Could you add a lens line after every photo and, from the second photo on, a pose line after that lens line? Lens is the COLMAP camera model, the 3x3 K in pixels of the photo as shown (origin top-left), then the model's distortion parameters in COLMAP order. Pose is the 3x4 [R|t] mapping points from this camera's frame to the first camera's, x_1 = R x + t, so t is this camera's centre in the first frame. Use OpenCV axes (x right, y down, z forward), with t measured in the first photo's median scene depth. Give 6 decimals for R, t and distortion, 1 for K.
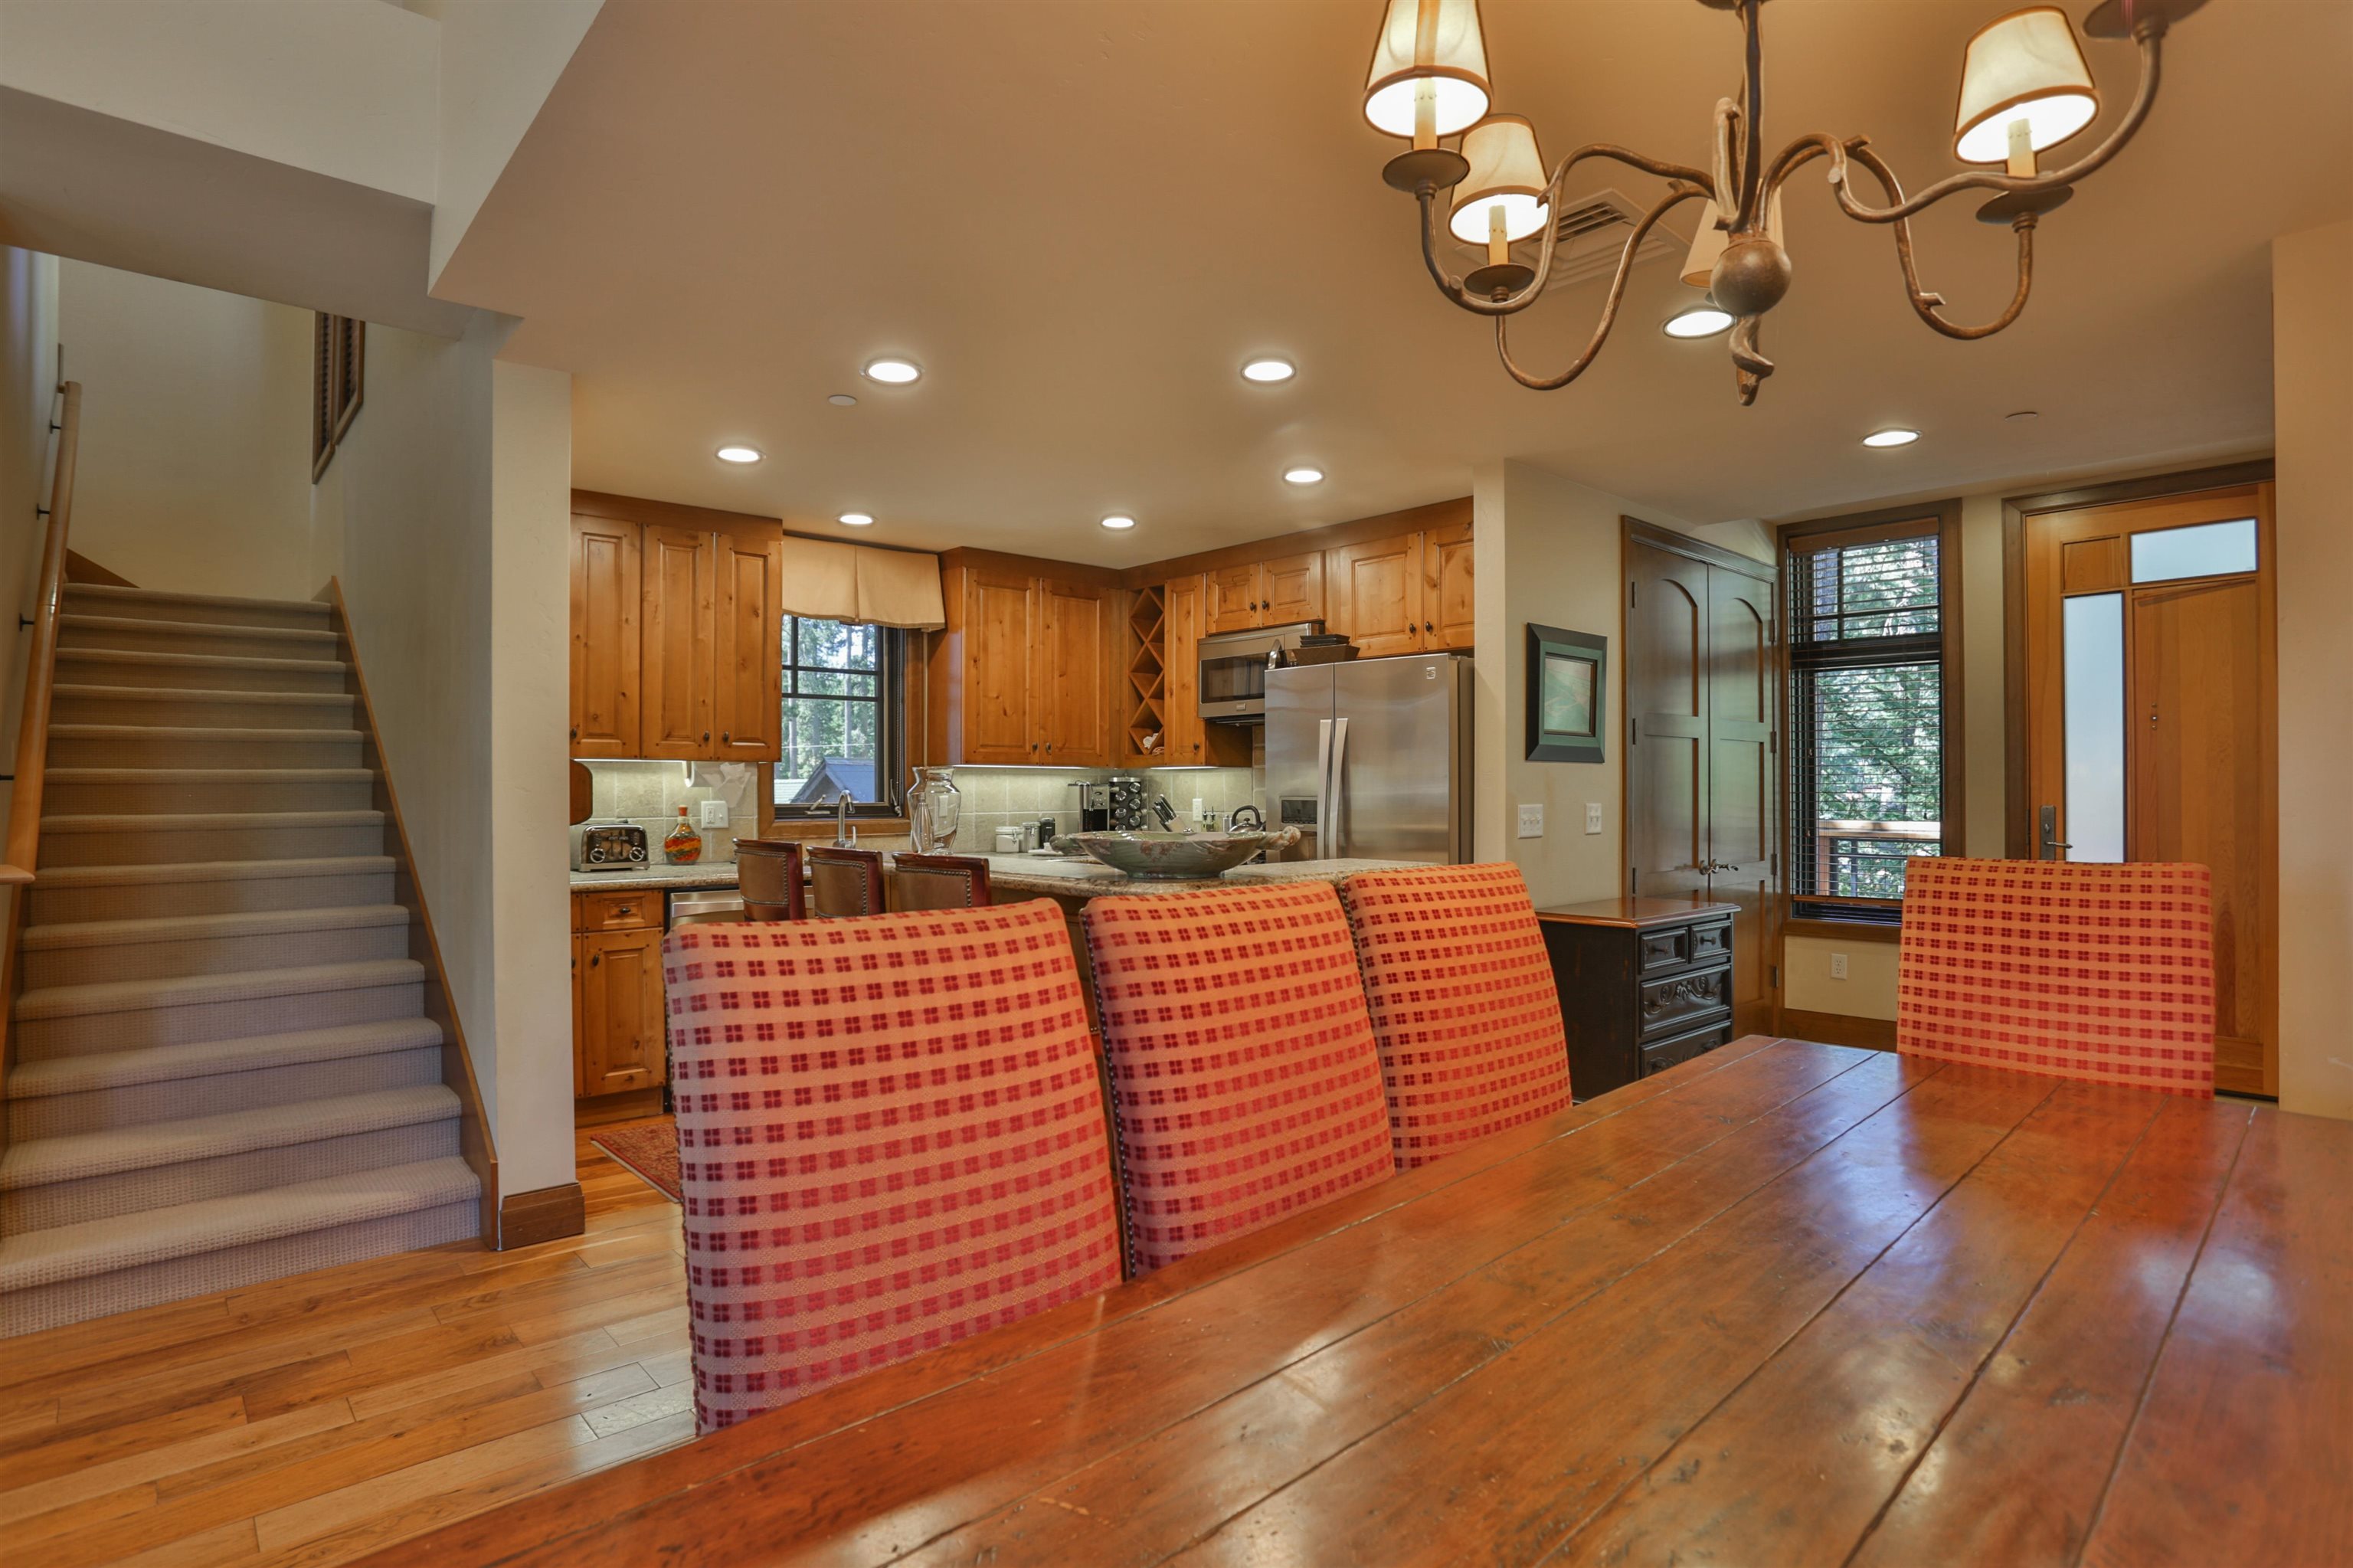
lens RADIAL K [[1198.5, 0, 1195.7], [0, 1198.5, 785.5], [0, 0, 1]] dist [-0.030297, 0.002472]
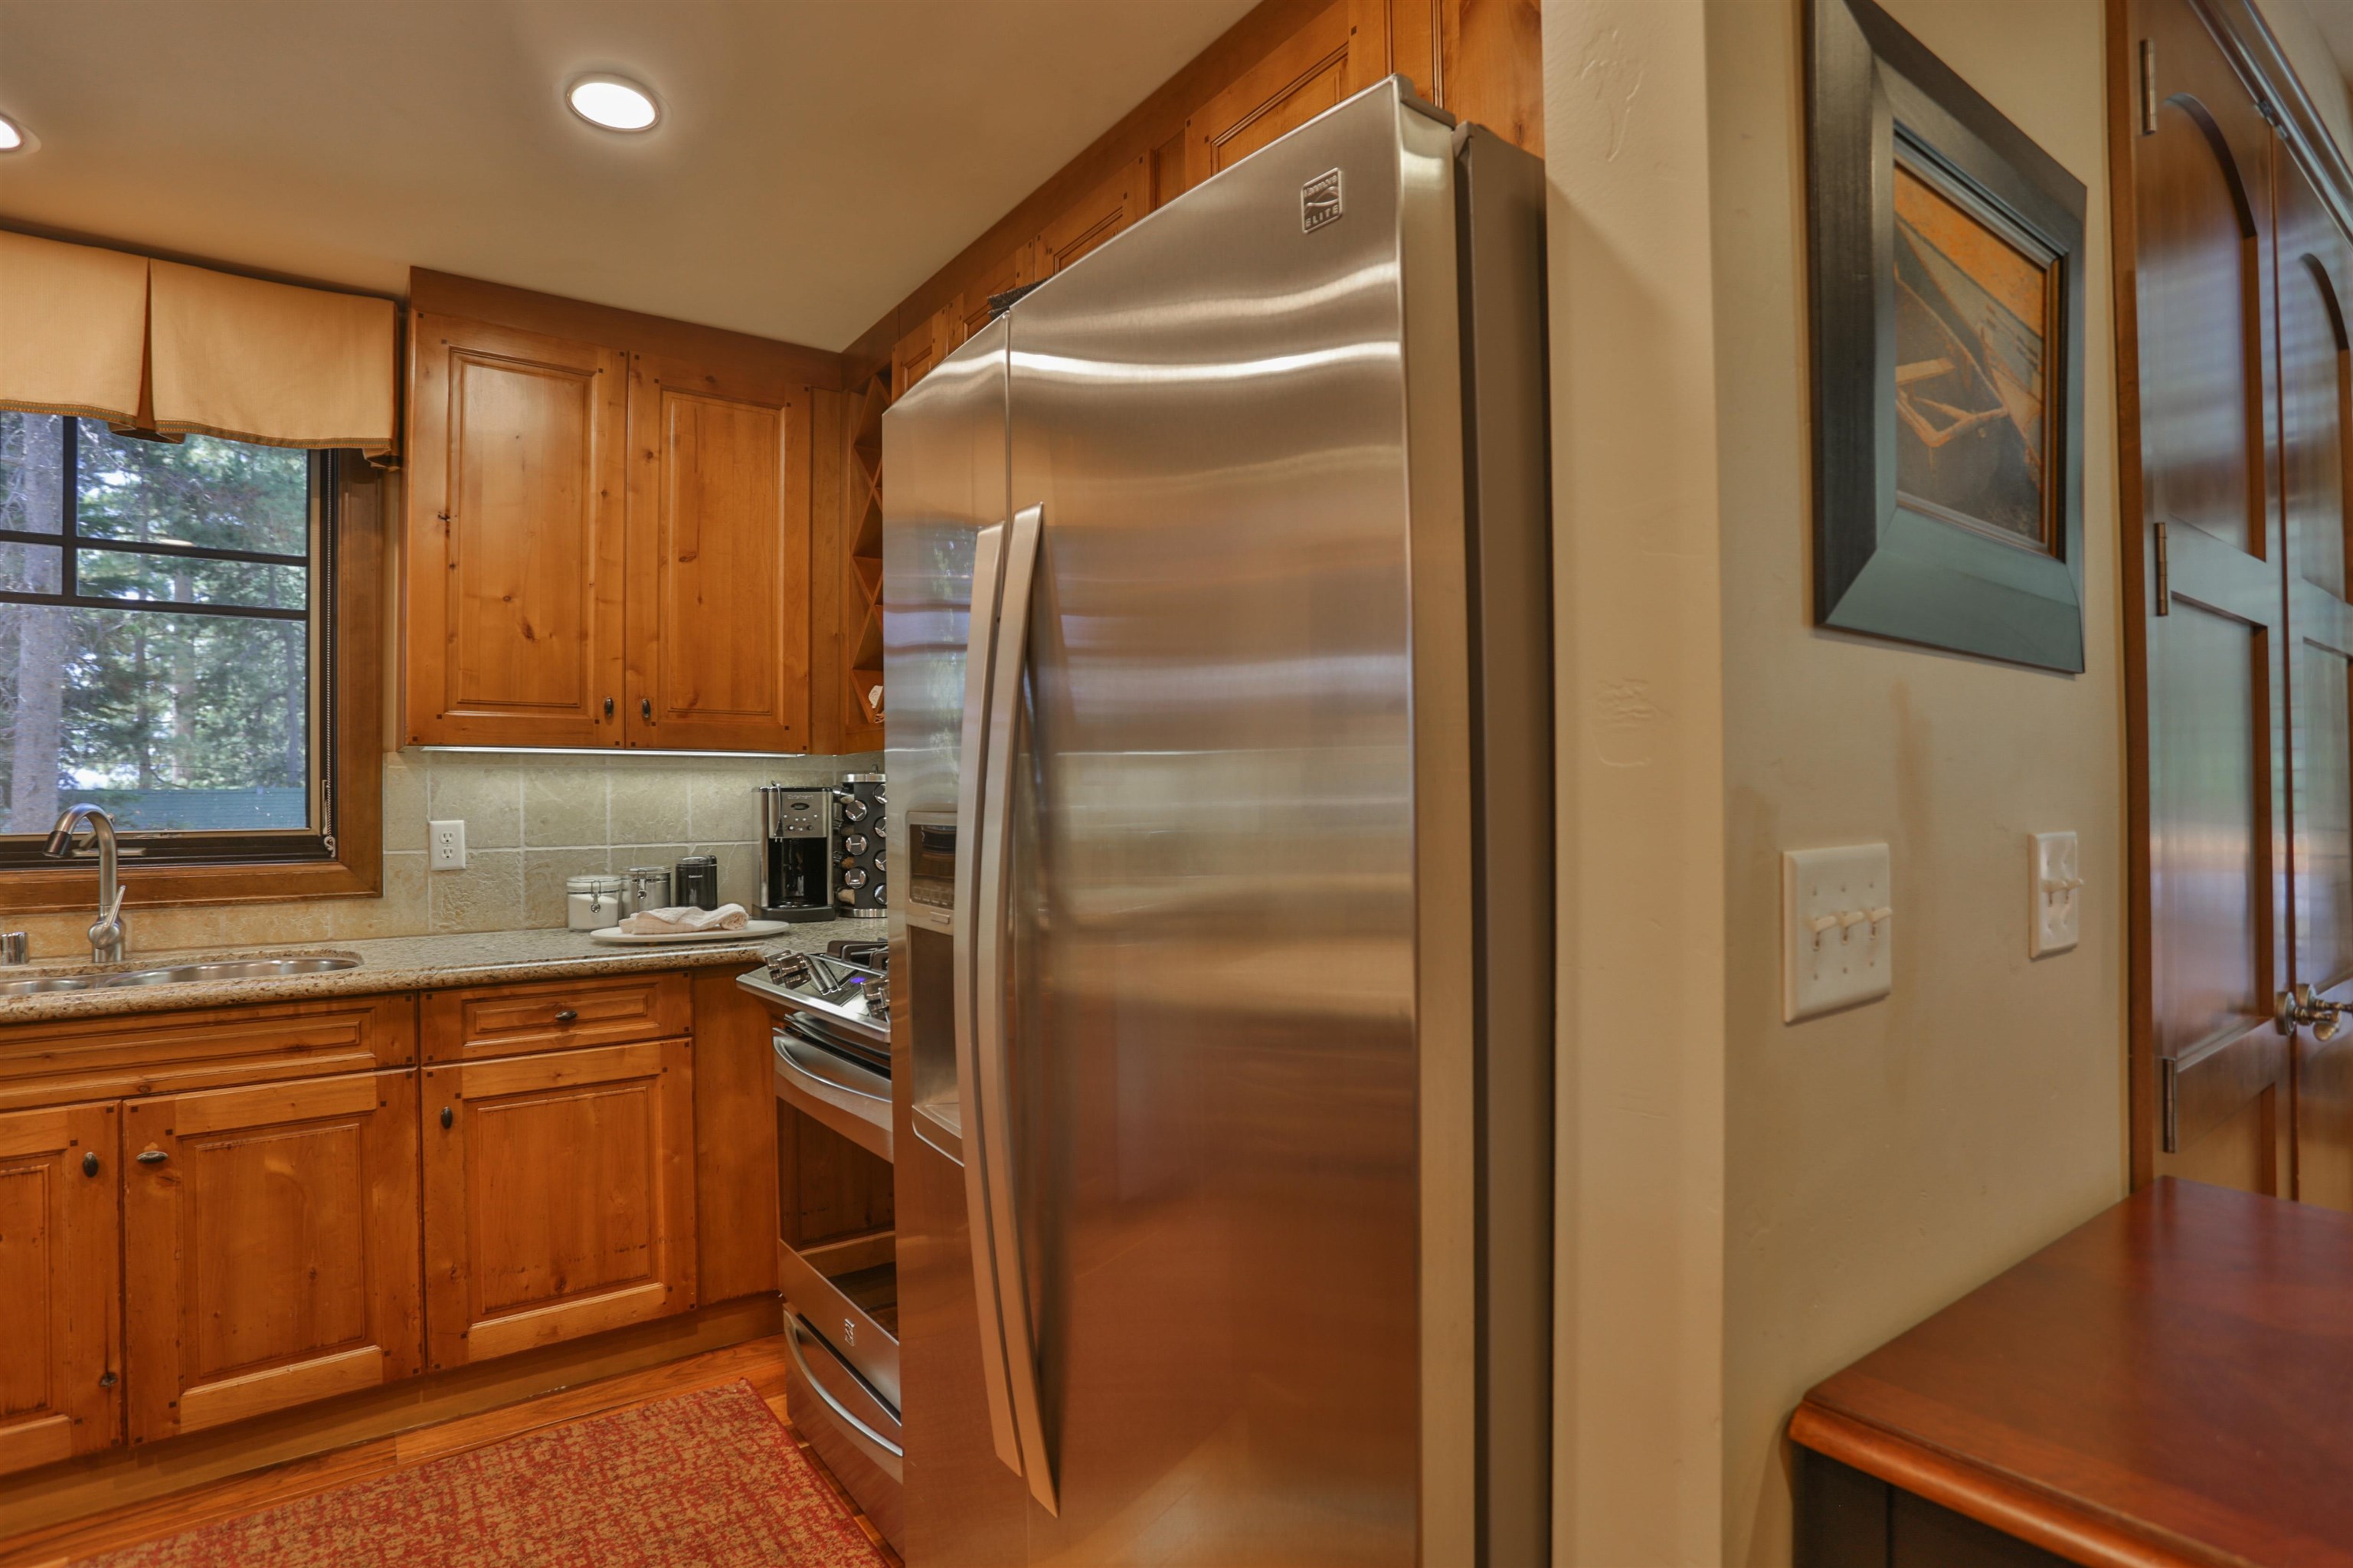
lens RADIAL K [[1198.5, 0, 1170.6], [0, 1198.5, 790.8], [0, 0, 1]] dist [-0.030297, 0.002472]
pose [[0.993679, -0.011284, -0.111687, 0.138792], [0.010635, 0.999923, -0.006400, 0.005577], [0.111751, 0.005172, 0.993723, 0.582342]]
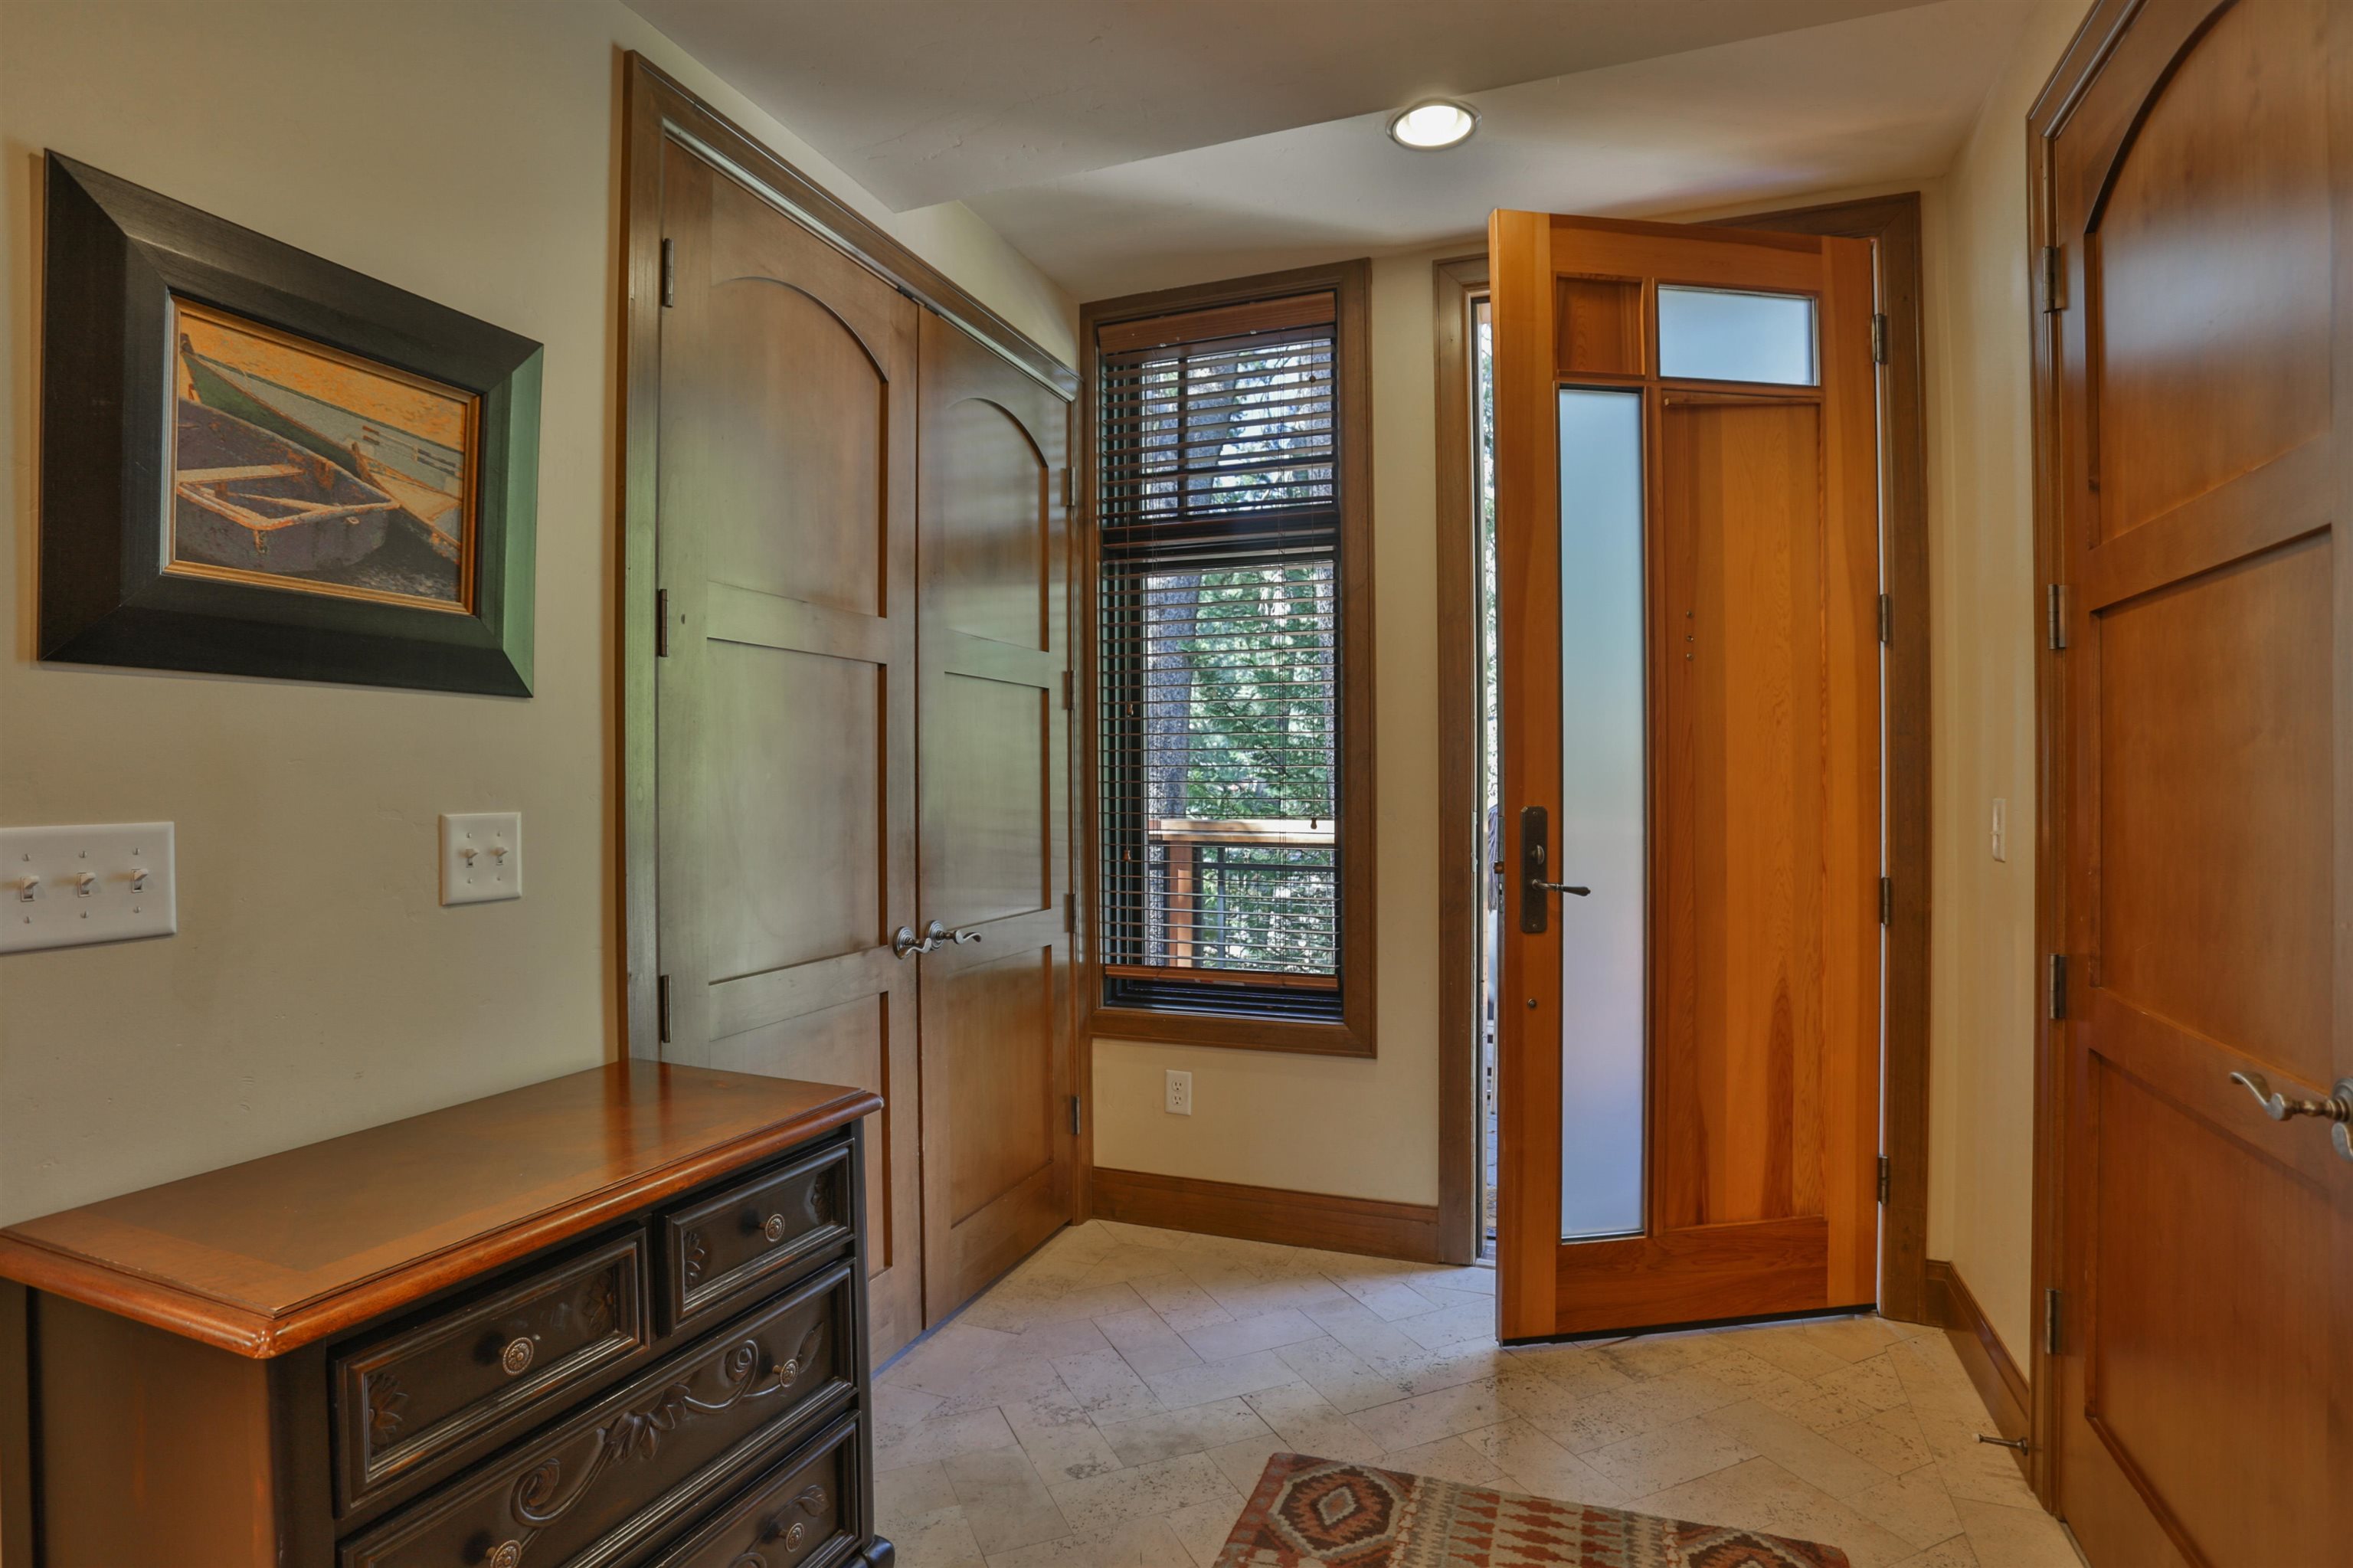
lens RADIAL K [[1198.5, 0, 1171.8], [0, 1198.5, 794.6], [0, 0, 1]] dist [-0.030297, 0.002472]
pose [[0.911363, -0.004051, 0.411584, 0.301634], [-0.000961, 0.999928, 0.011969, 0.004661], [-0.411602, -0.011303, 0.911293, 0.478001]]
